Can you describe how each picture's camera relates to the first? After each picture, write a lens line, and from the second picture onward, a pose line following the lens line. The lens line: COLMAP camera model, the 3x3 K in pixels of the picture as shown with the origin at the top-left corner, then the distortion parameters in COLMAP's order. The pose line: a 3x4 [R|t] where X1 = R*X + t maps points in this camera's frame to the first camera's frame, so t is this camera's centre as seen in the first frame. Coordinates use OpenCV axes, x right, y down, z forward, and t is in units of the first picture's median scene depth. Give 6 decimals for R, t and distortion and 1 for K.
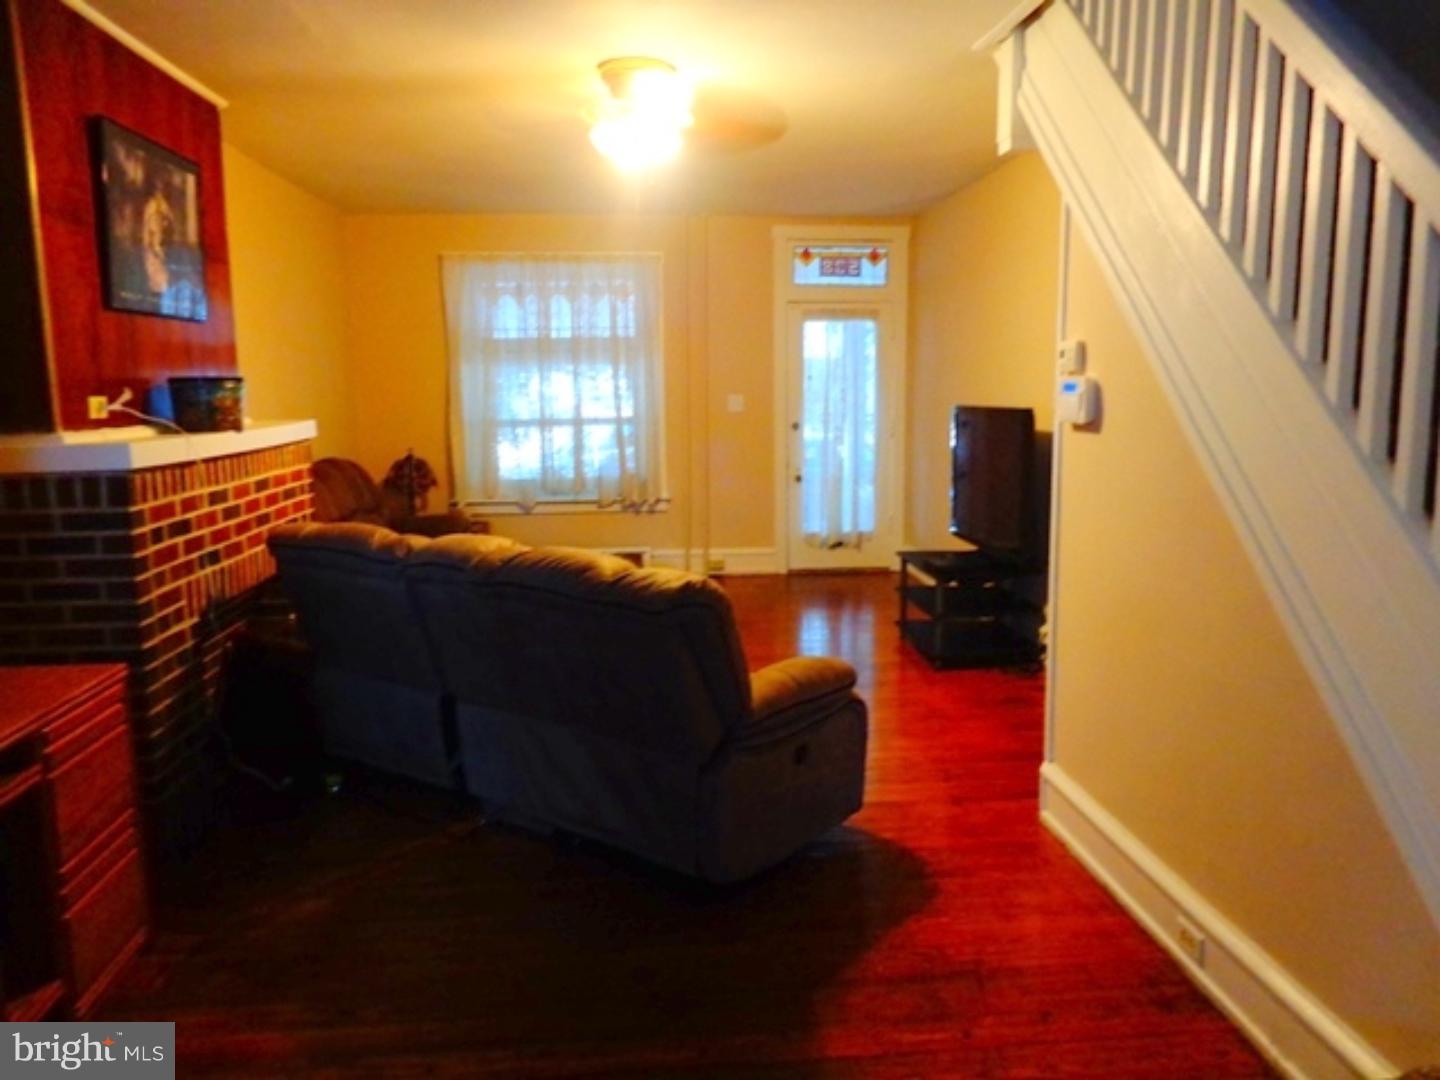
lens RADIAL K [[1061.7, 0, 712.1], [0, 1061.7, 546.7], [0, 0, 1]] dist [-0.020151, 0.012041]
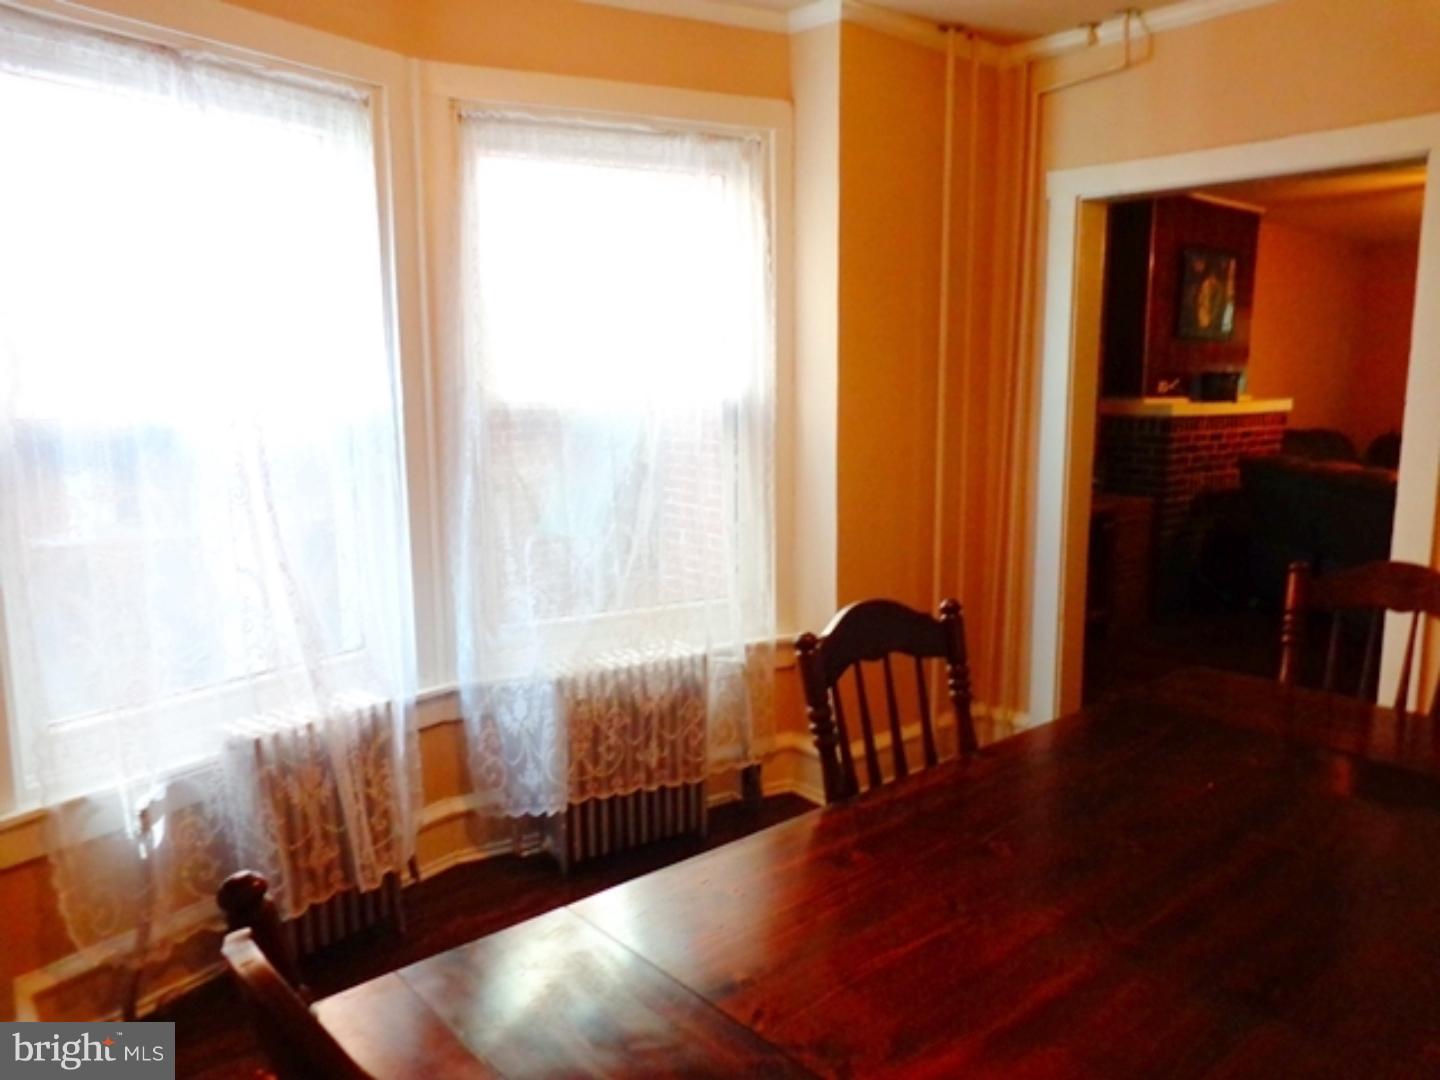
lens RADIAL K [[1061.7, 0, 711.5], [0, 1061.7, 539.2], [0, 0, 1]] dist [-0.020151, 0.012041]
pose [[0.594059, 0.144512, -0.791335, 0.522448], [-0.133750, 0.987782, 0.079980, 0.104683], [0.793225, 0.058328, 0.606129, -0.852072]]
